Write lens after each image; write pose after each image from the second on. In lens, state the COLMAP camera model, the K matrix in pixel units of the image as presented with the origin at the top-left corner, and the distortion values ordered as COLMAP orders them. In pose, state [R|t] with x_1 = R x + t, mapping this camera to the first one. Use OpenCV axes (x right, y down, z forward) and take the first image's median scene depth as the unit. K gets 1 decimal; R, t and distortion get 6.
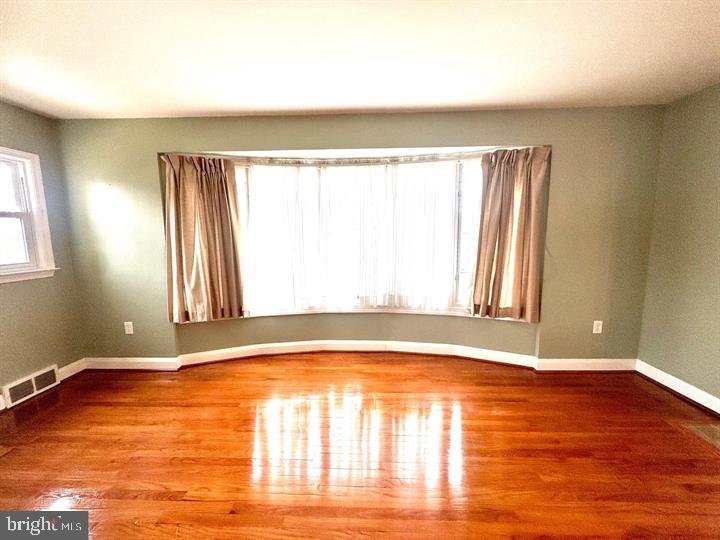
lens RADIAL K [[286.3, 0, 360.3], [0, 286.3, 269.4], [0, 0, 1]] dist [-0.003853, 0.000657]
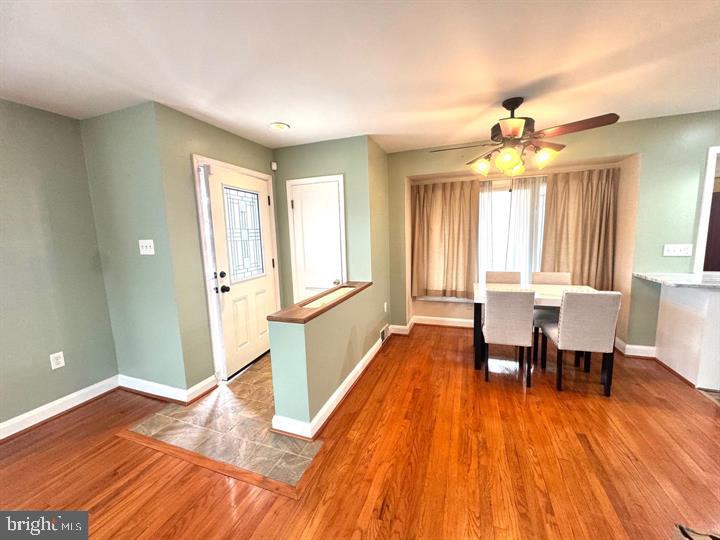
lens RADIAL K [[286.3, 0, 360.5], [0, 286.3, 270.2], [0, 0, 1]] dist [-0.003853, 0.000657]
pose [[0.317653, -0.122919, 0.940206, 0.348027], [0.149248, 0.985684, 0.078440, 0.004622], [-0.936387, 0.115407, 0.331451, -0.162291]]
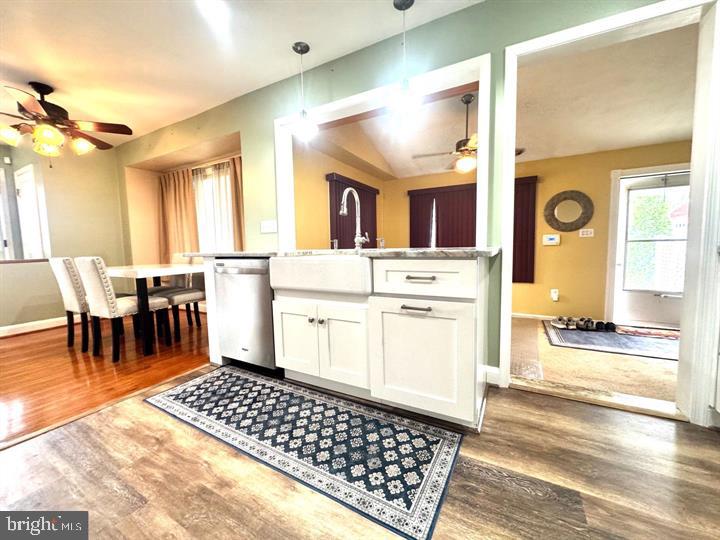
lens RADIAL K [[286.3, 0, 360.7], [0, 286.3, 270.2], [0, 0, 1]] dist [-0.003853, 0.000657]
pose [[0.448917, -0.076229, 0.890316, 0.931249], [0.131455, 0.991148, 0.018580, 0.362653], [-0.883851, 0.108696, 0.454964, -1.637162]]
